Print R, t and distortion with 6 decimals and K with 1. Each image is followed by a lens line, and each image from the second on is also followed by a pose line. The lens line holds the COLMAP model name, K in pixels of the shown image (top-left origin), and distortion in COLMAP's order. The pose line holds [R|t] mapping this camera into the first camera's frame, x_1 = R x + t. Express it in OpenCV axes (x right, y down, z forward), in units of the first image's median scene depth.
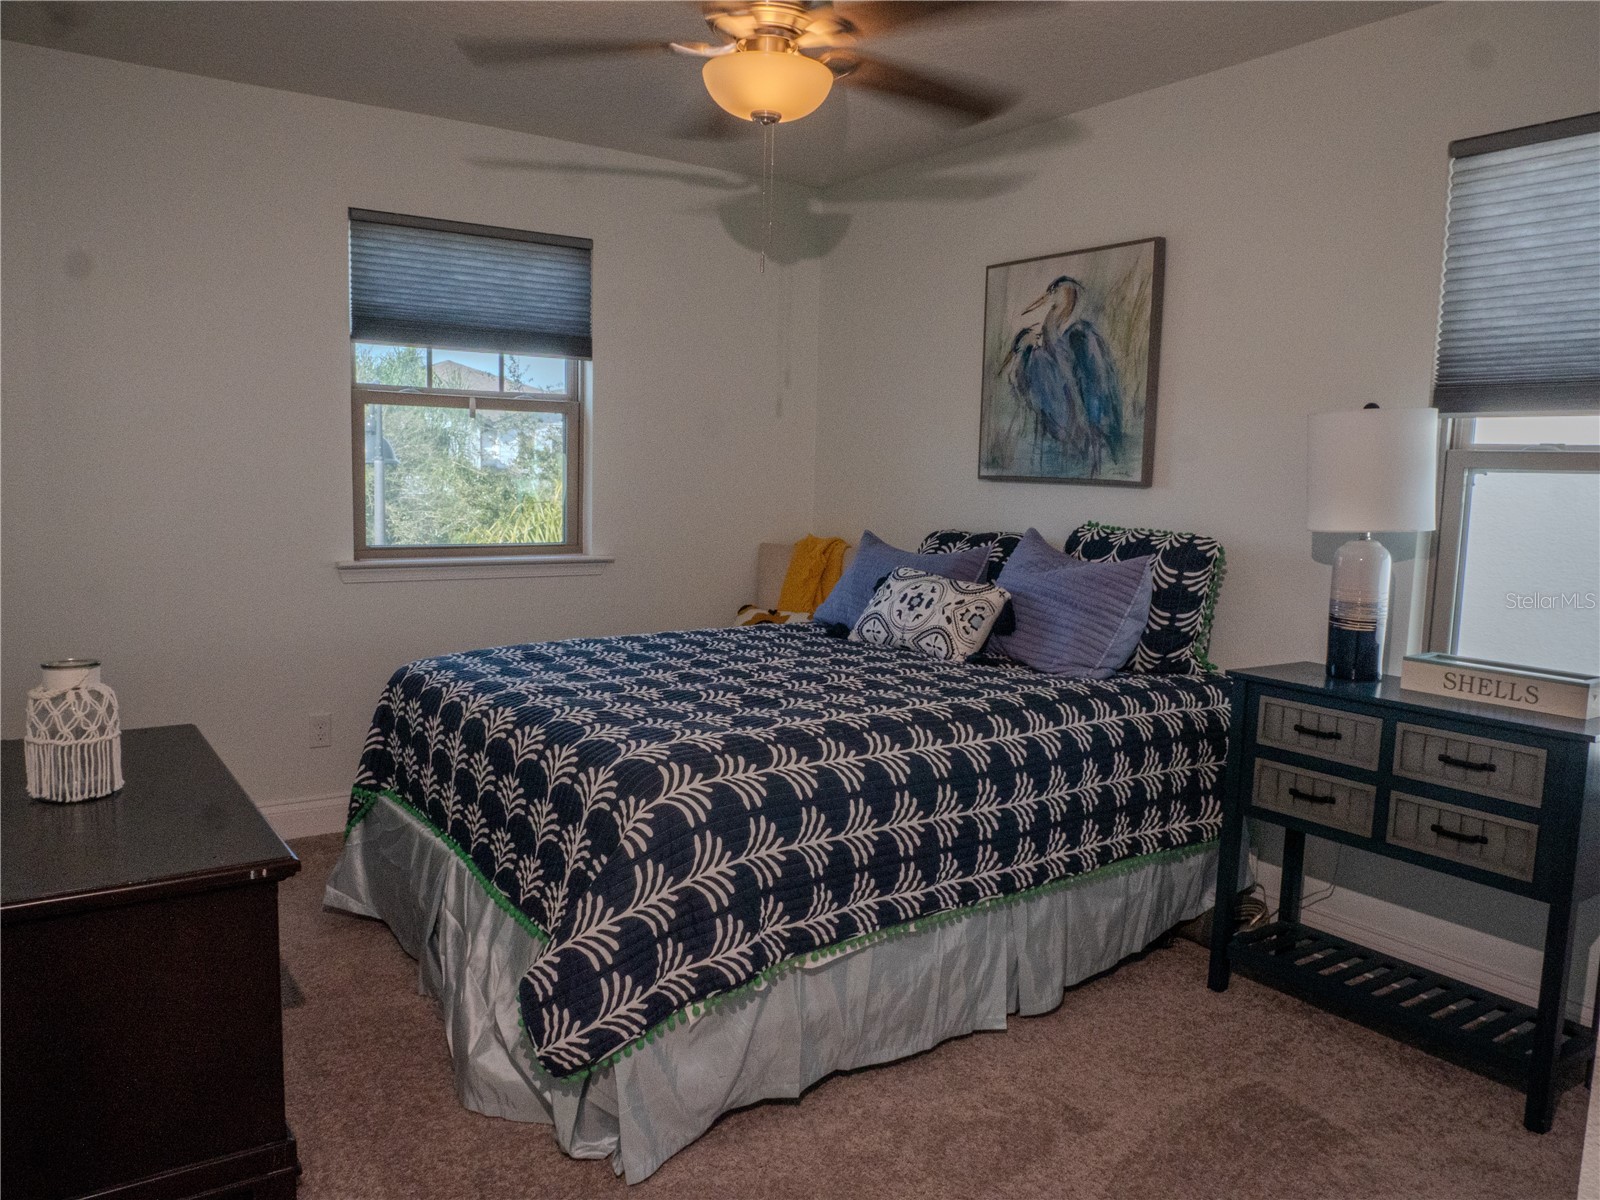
lens RADIAL K [[1156.2, 0, 794.9], [0, 1156.2, 602.2], [0, 0, 1]] dist [-0.044325, 0.012710]
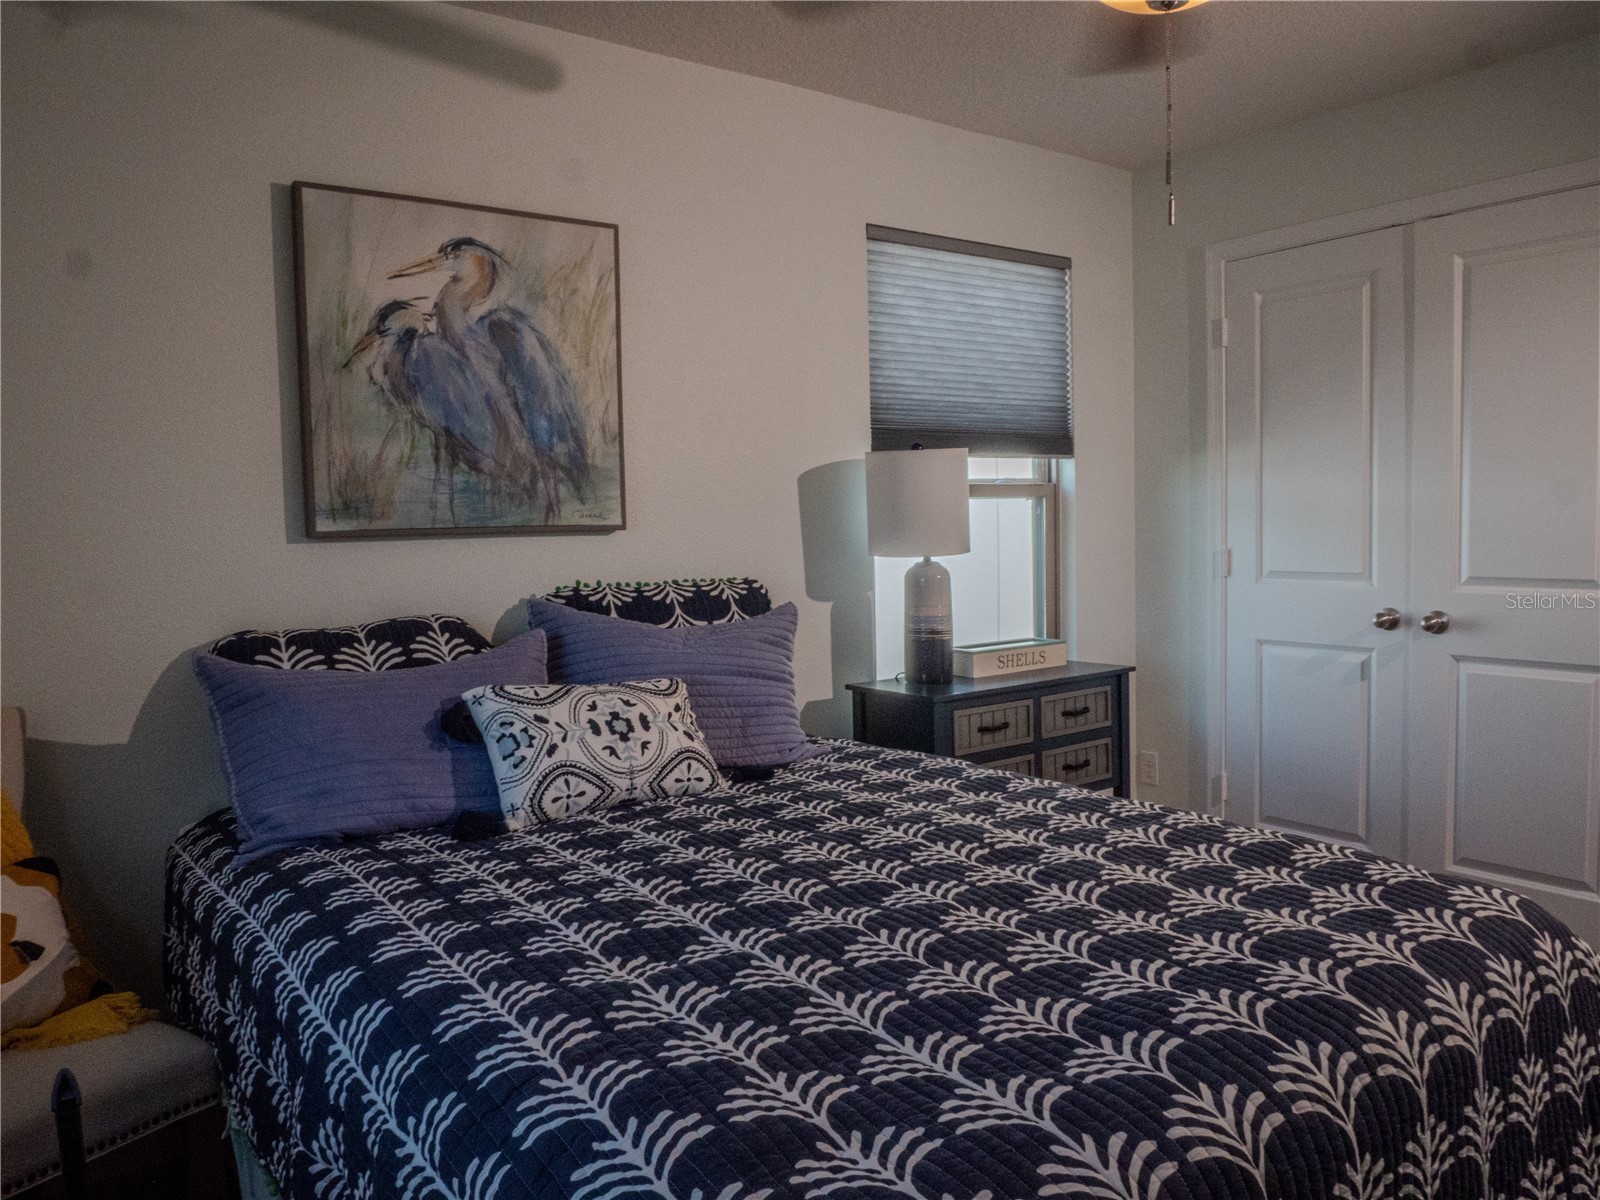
lens RADIAL K [[1156.2, 0, 794.9], [0, 1156.2, 602.2], [0, 0, 1]] dist [-0.044325, 0.012710]
pose [[-0.019611, -0.099808, 0.994813, -0.481181], [0.137368, 0.985300, 0.101562, -0.109987], [-0.990326, 0.138647, -0.005612, 0.839111]]
